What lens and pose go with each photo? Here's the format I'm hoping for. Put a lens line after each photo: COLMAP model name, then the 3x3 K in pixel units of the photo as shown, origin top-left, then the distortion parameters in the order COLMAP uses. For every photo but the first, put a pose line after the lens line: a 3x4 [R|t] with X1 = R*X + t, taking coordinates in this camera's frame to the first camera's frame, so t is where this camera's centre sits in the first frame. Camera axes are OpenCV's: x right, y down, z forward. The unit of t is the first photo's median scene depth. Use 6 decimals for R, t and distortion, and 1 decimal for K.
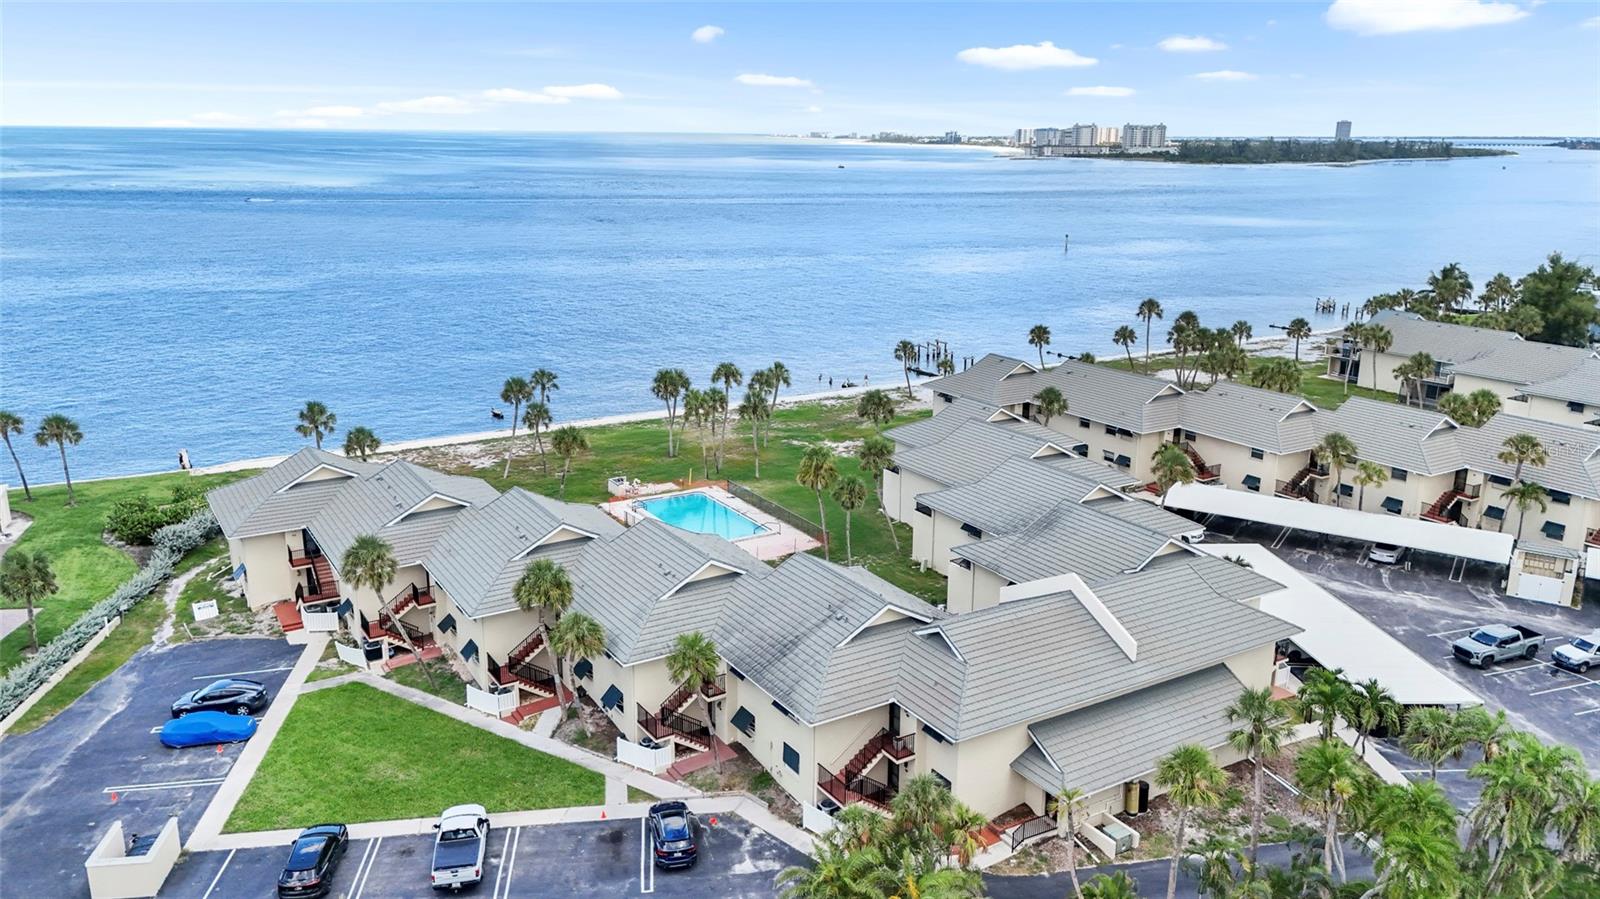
lens RADIAL K [[1178.0, 0, 806.2], [0, 1178.0, 448.2], [0, 0, 1]] dist [0.081017, -0.075006]
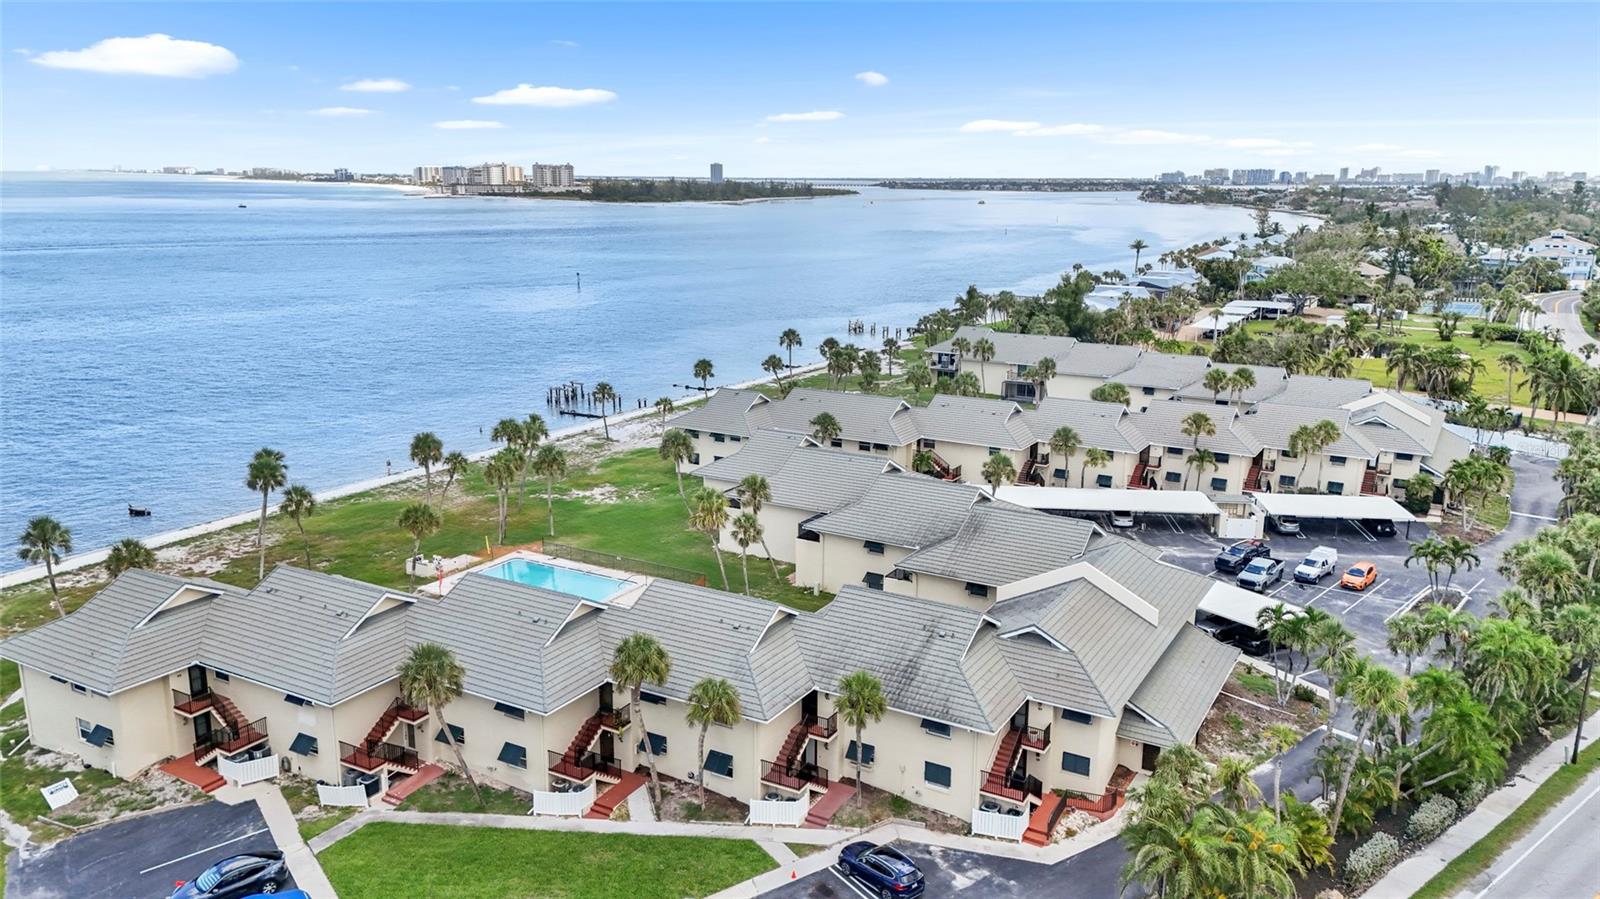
lens RADIAL K [[1172.0, 0, 802.9], [0, 1172.0, 443.9], [0, 0, 1]] dist [0.078562, -0.075201]
pose [[0.884088, -0.107152, 0.454869, -0.301218], [0.121947, 0.992531, -0.003209, -0.021900], [-0.451128, 0.058307, 0.890553, 0.055027]]
